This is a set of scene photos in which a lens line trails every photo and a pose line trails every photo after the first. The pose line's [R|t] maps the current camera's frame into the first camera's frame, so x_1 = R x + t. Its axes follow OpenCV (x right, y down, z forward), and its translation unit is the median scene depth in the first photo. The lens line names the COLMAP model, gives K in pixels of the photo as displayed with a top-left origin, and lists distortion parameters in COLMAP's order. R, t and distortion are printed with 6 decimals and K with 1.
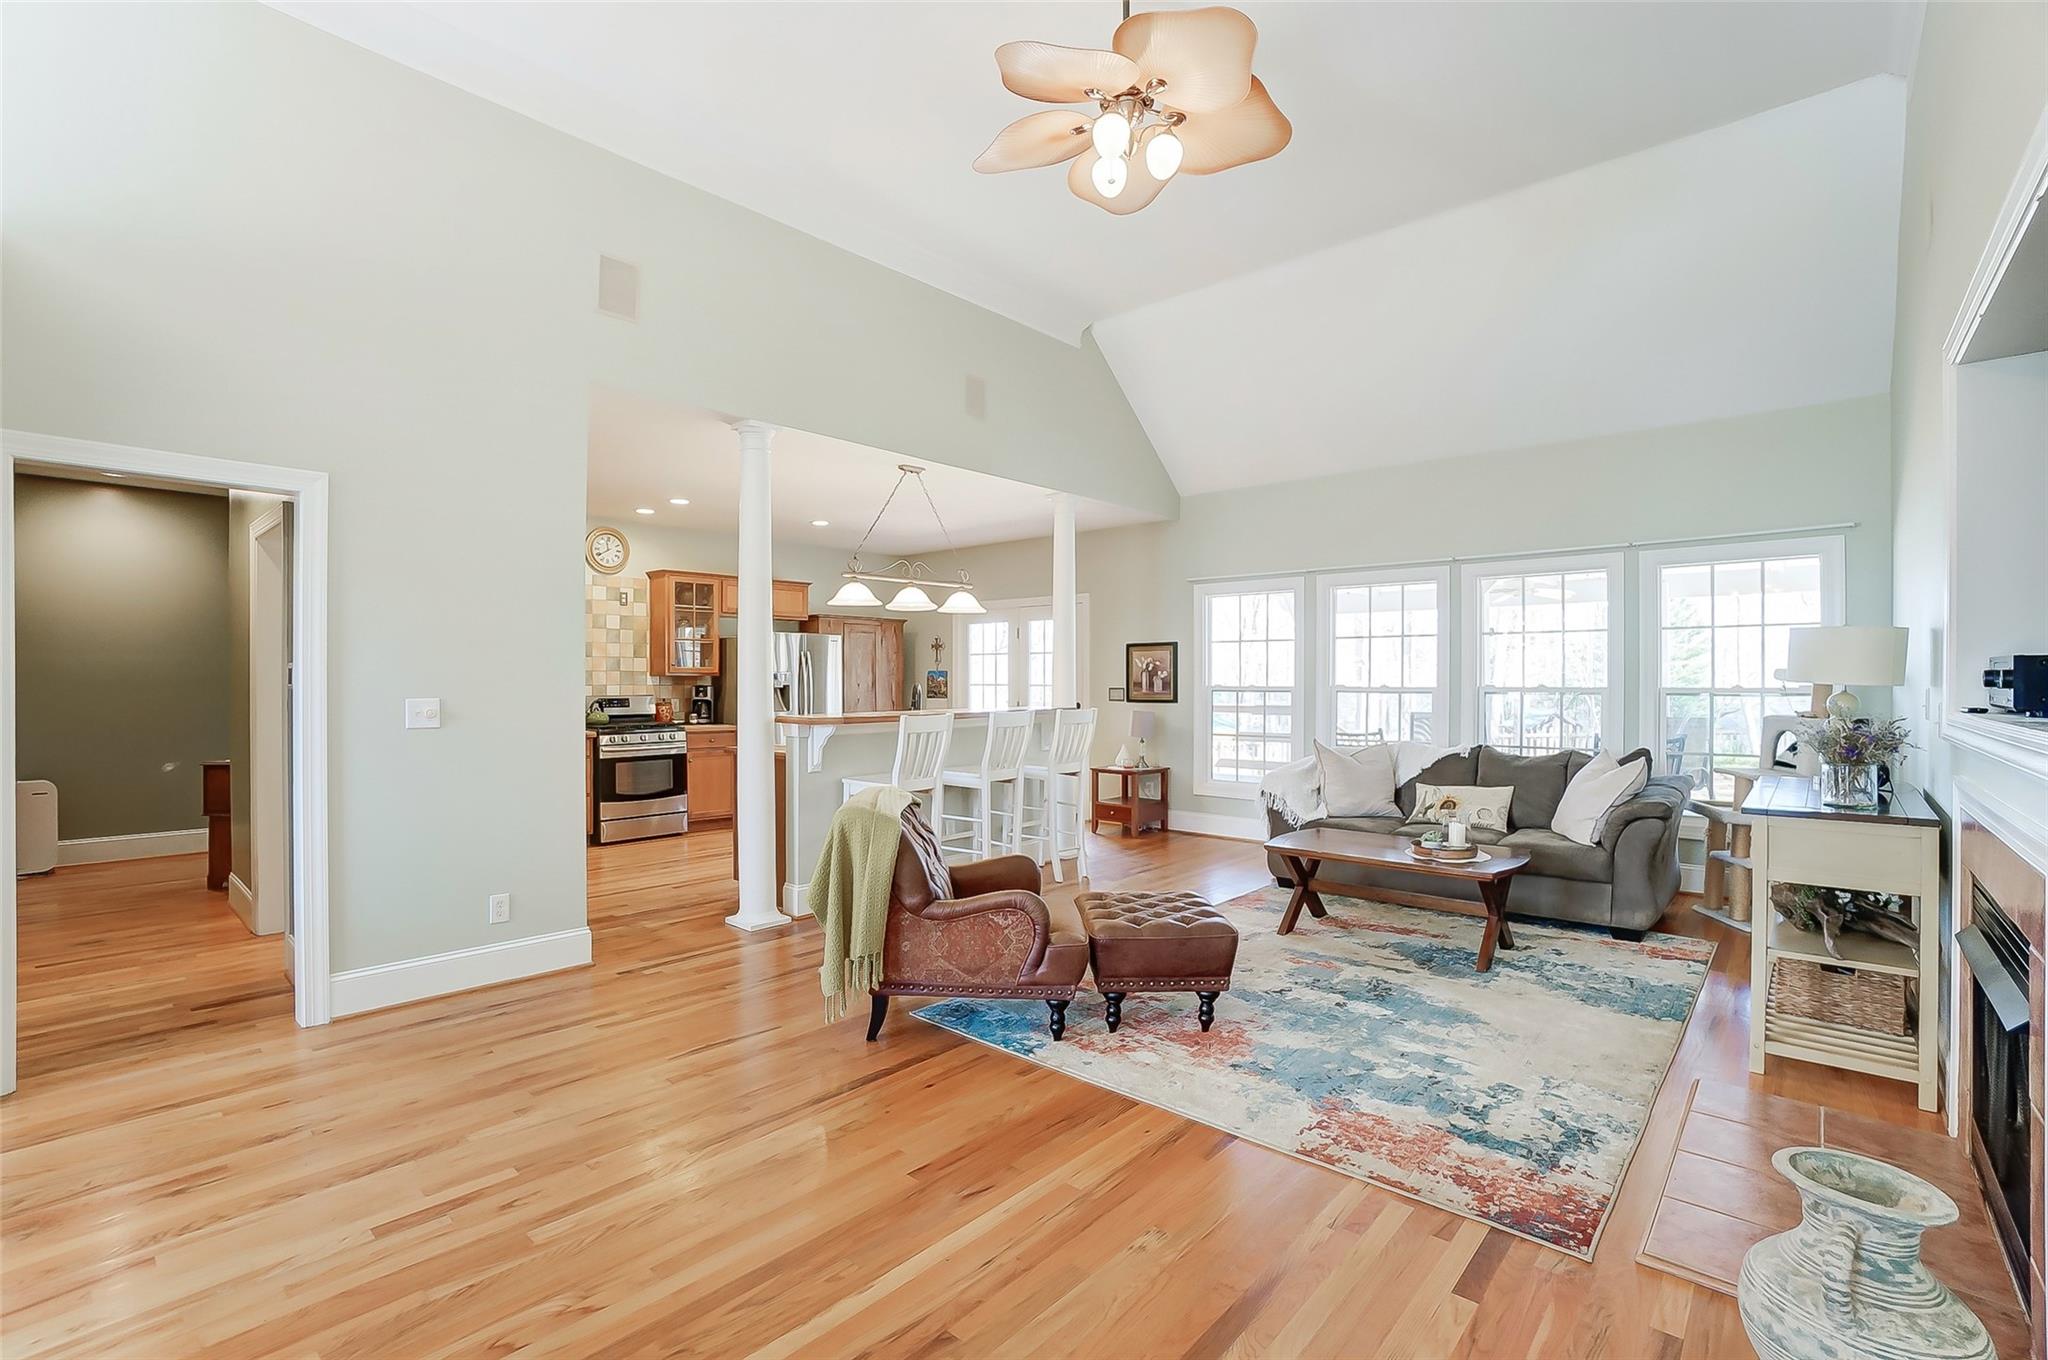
lens RADIAL K [[913.7, 0, 1000.3], [0, 913.7, 682.6], [0, 0, 1]] dist [-0.060652, 0.022652]
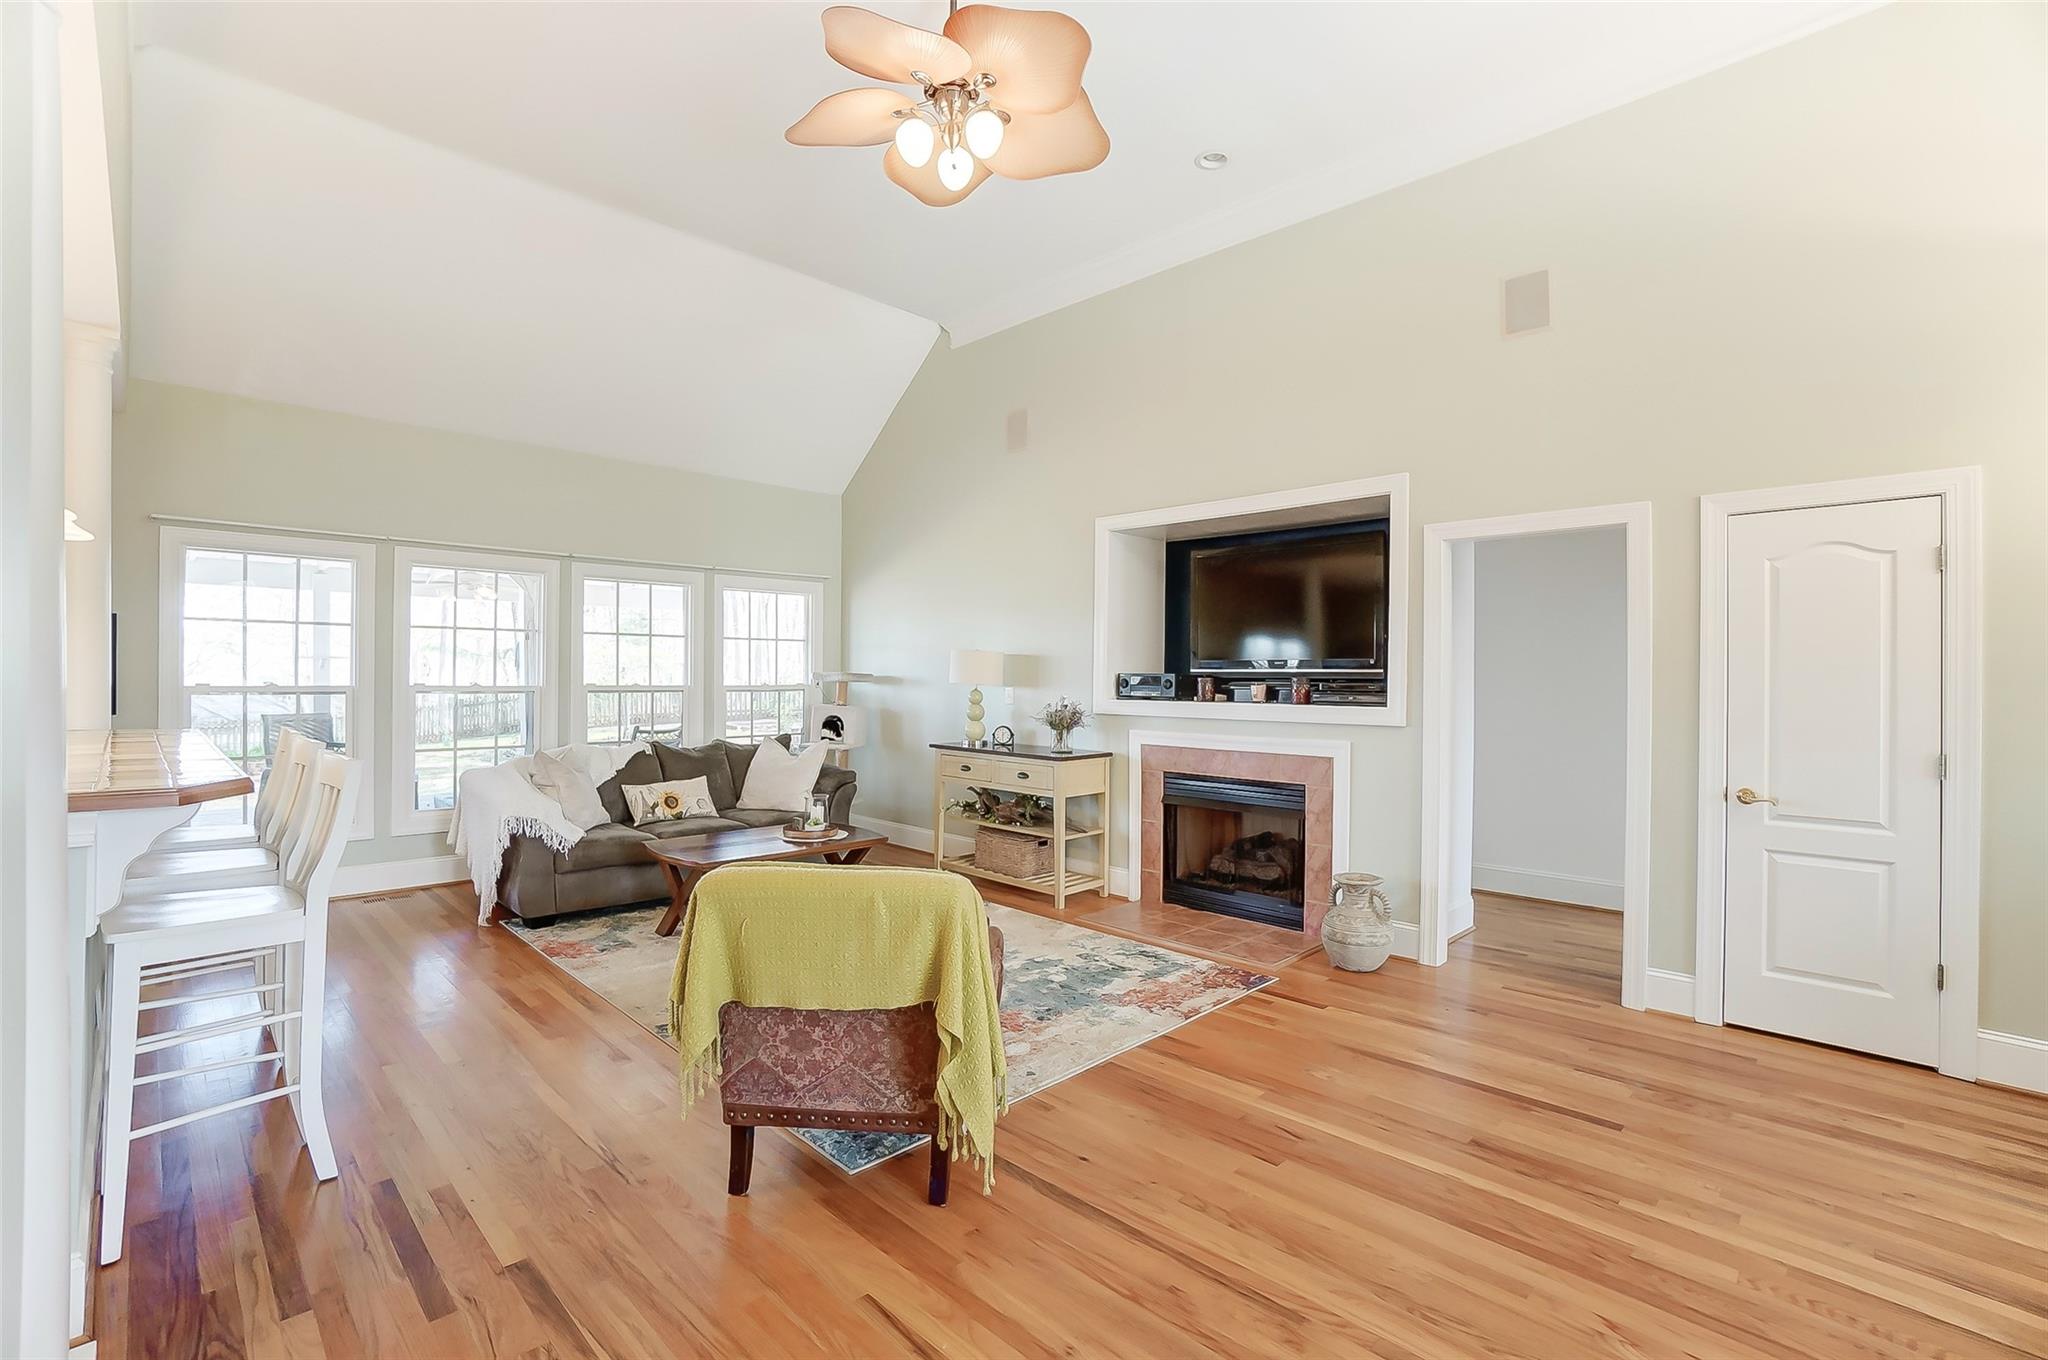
lens RADIAL K [[892.3, 0, 1004.4], [0, 892.3, 675.9], [0, 0, 1]] dist [-0.047767, 0.000522]
pose [[0.047219, 0.001614, 0.998883, -0.359837], [-0.005340, 0.999985, -0.001363, -0.006290], [-0.998870, -0.005270, 0.047227, 0.405799]]
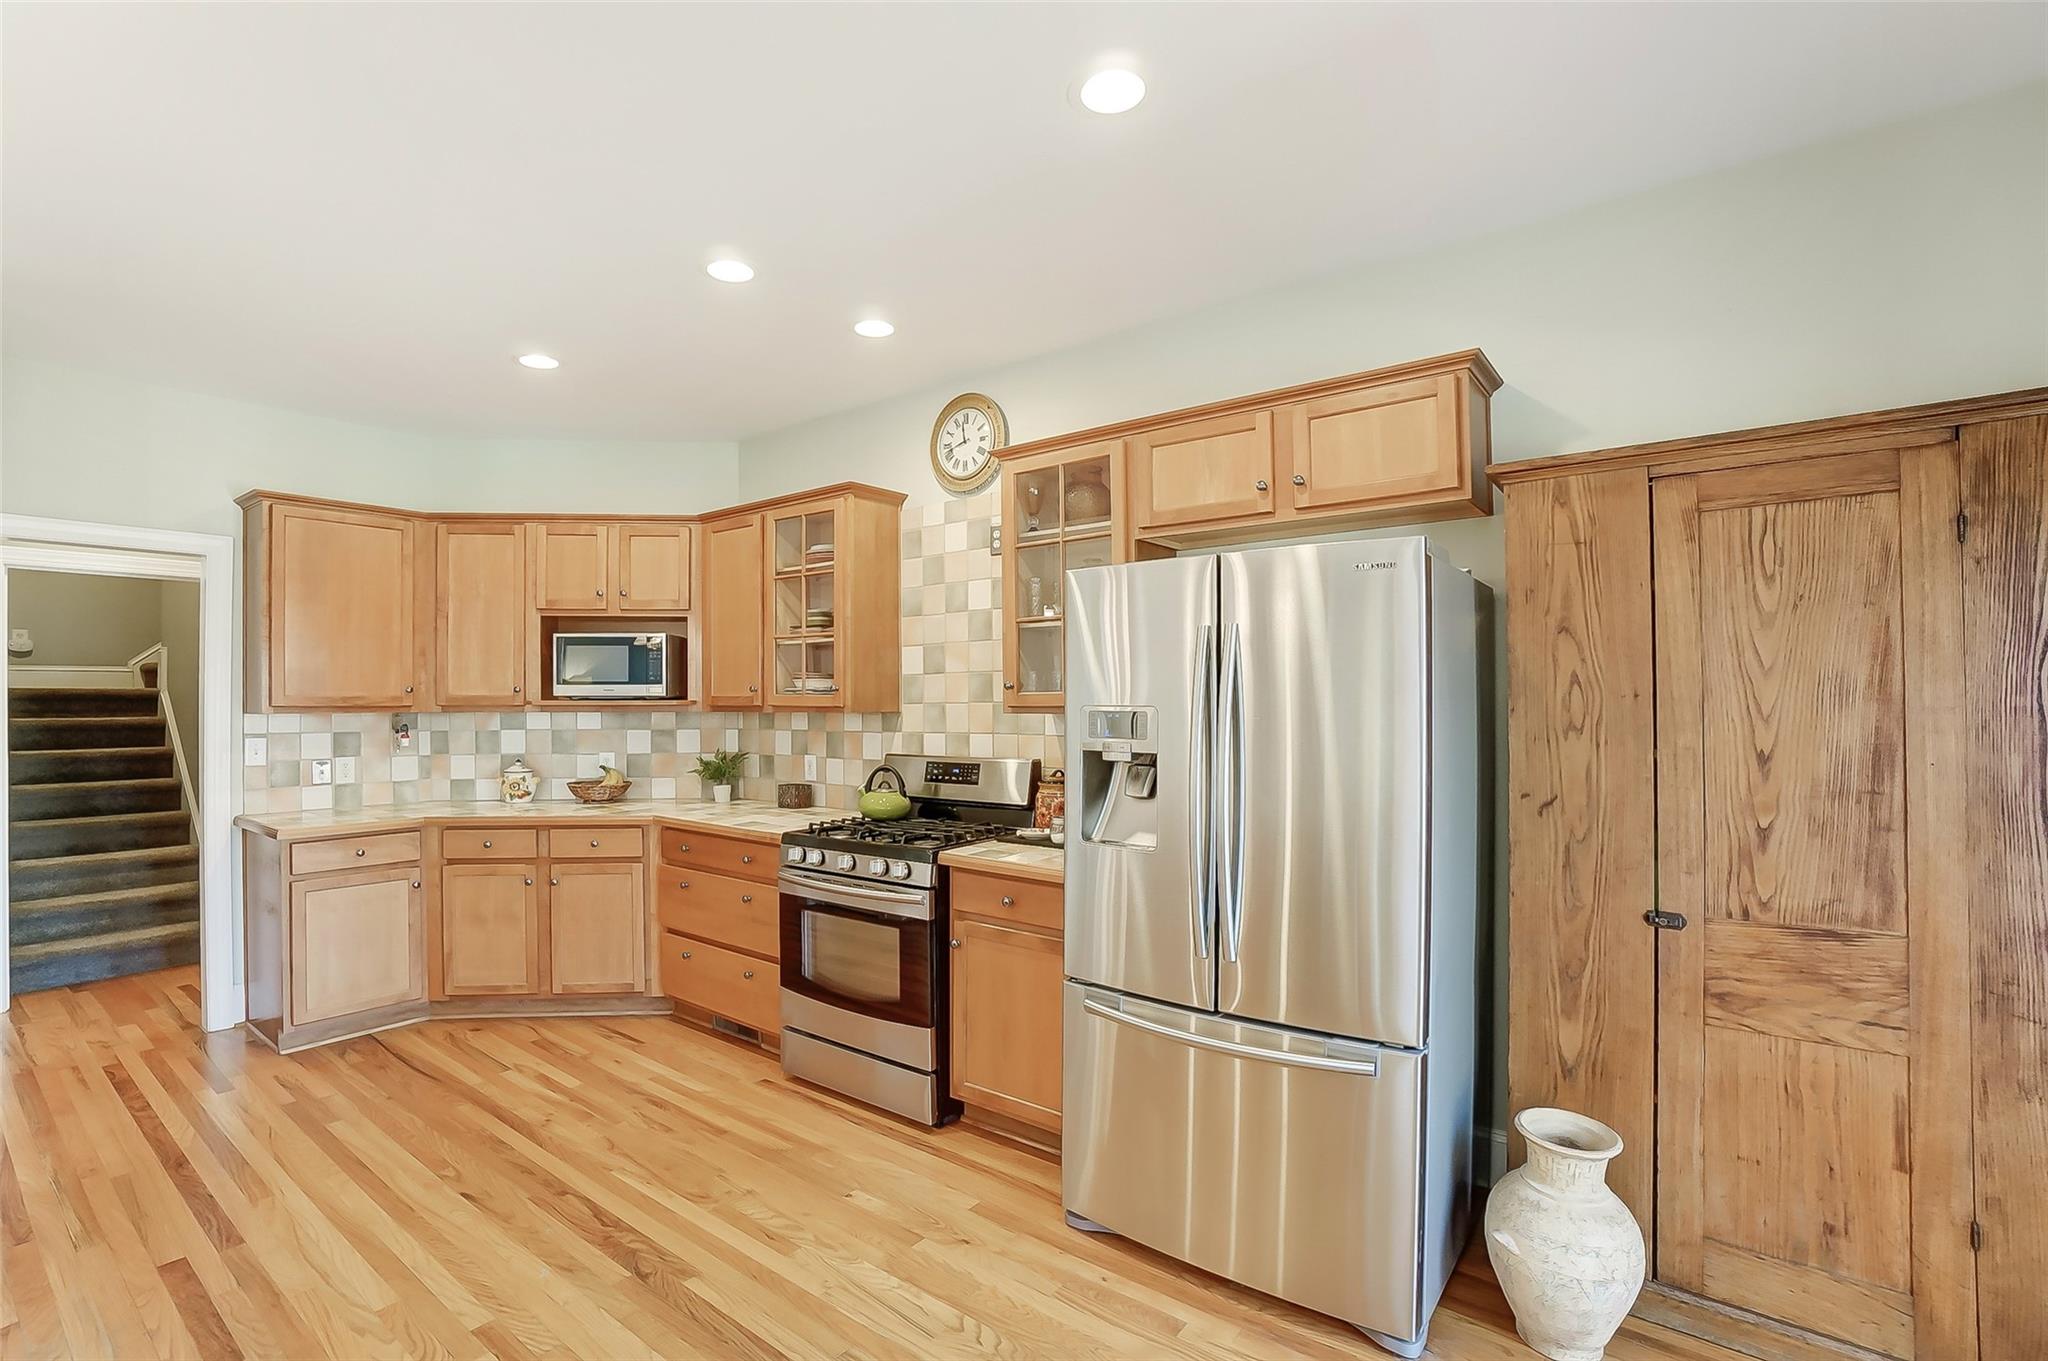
lens RADIAL K [[926.5, 0, 989.6], [0, 926.5, 690.7], [0, 0, 1]] dist [-0.064453, 0.022788]
pose [[0.071513, -0.011358, -0.997375, 0.039548], [0.000053, 0.999935, -0.011383, -0.013988], [0.997440, 0.000761, 0.071509, 1.010303]]
